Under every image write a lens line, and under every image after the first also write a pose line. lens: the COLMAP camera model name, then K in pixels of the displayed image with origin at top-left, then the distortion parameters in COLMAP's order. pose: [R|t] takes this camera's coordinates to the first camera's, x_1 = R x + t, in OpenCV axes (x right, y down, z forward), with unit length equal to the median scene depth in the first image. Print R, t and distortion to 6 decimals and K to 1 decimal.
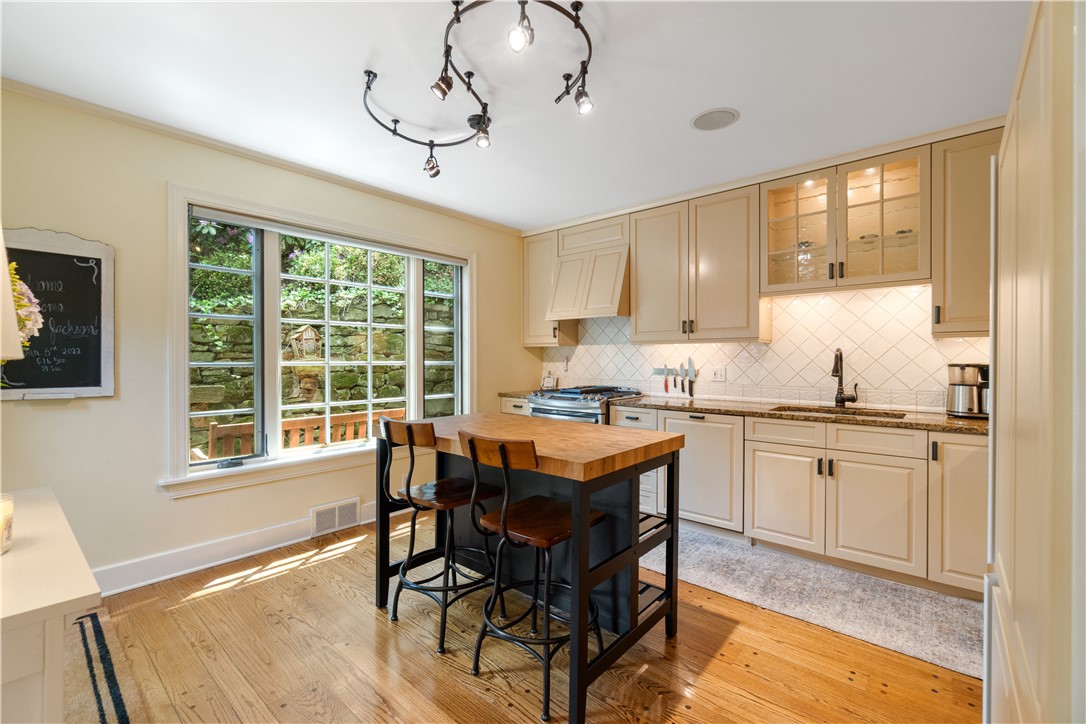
lens RADIAL K [[471.4, 0, 535.8], [0, 471.4, 359.7], [0, 0, 1]] dist [-0.001116, -0.000120]
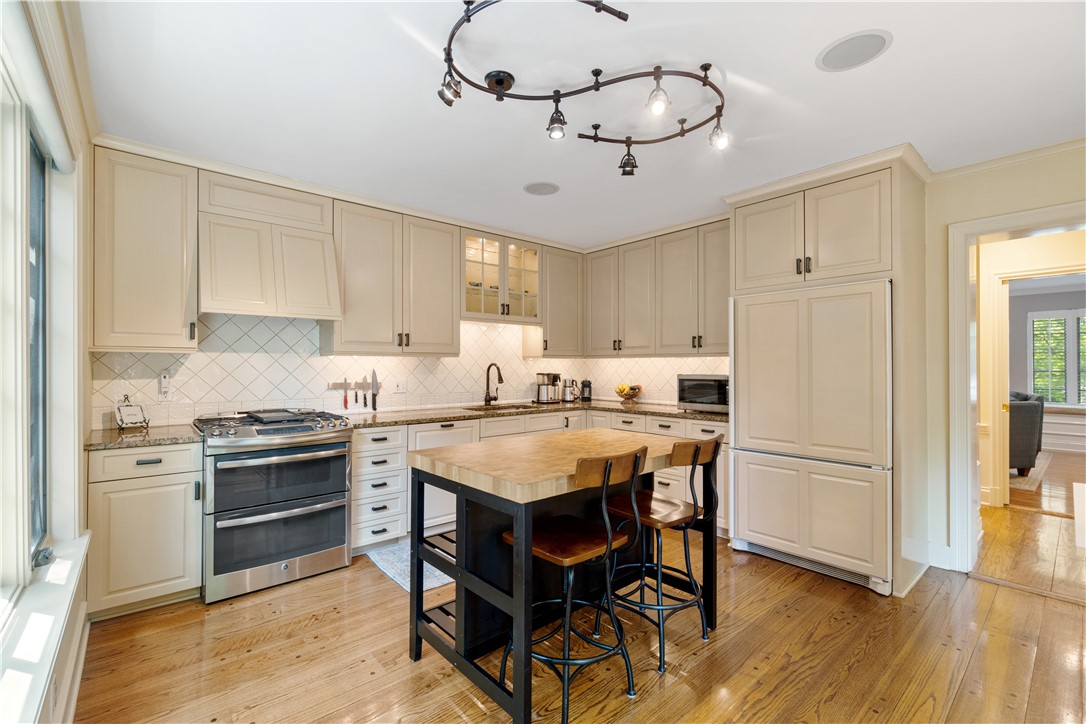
lens RADIAL K [[467.7, 0, 542.4], [0, 467.7, 365.0], [0, 0, 1]] dist [-0.001725, -0.000297]
pose [[0.135418, 0.002538, 0.990785, -0.698825], [0.002919, 0.999991, -0.002961, -0.013706], [-0.990784, 0.003293, 0.135410, 0.641151]]
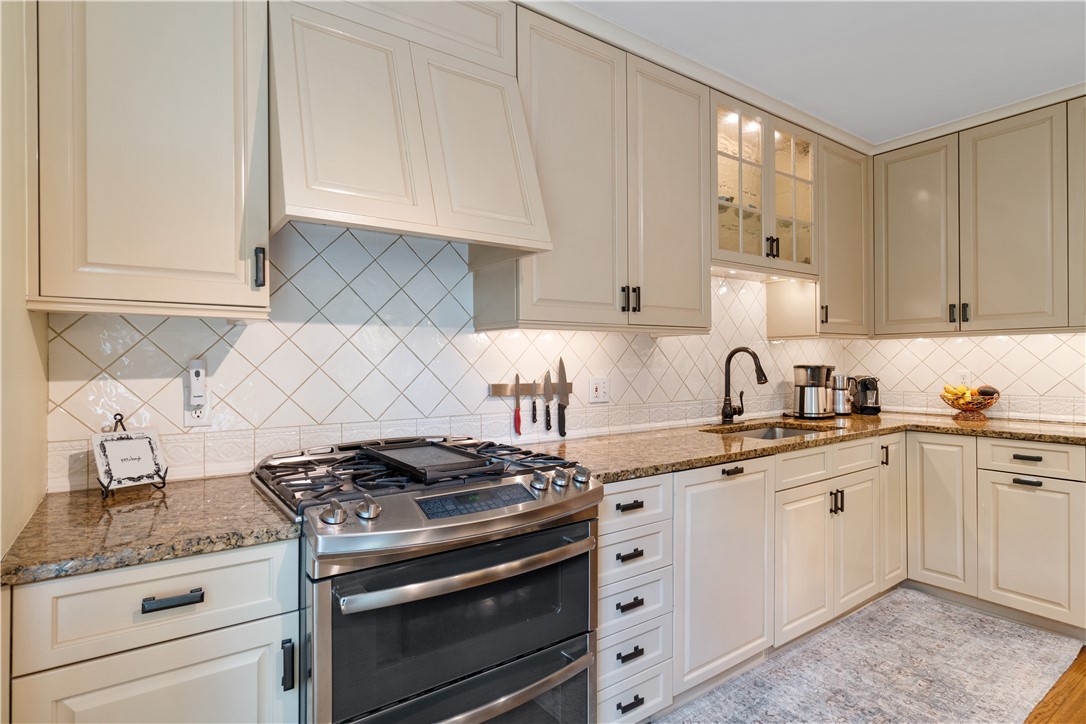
lens RADIAL K [[561.3, 0, 545.0], [0, 561.3, 360.8], [0, 0, 1]] dist [0.000779, 0.000236]
pose [[0.224764, 0.000097, 0.974413, -0.322803], [0.009773, 0.999949, -0.002354, -0.002663], [-0.974364, 0.010052, 0.224752, 1.069759]]
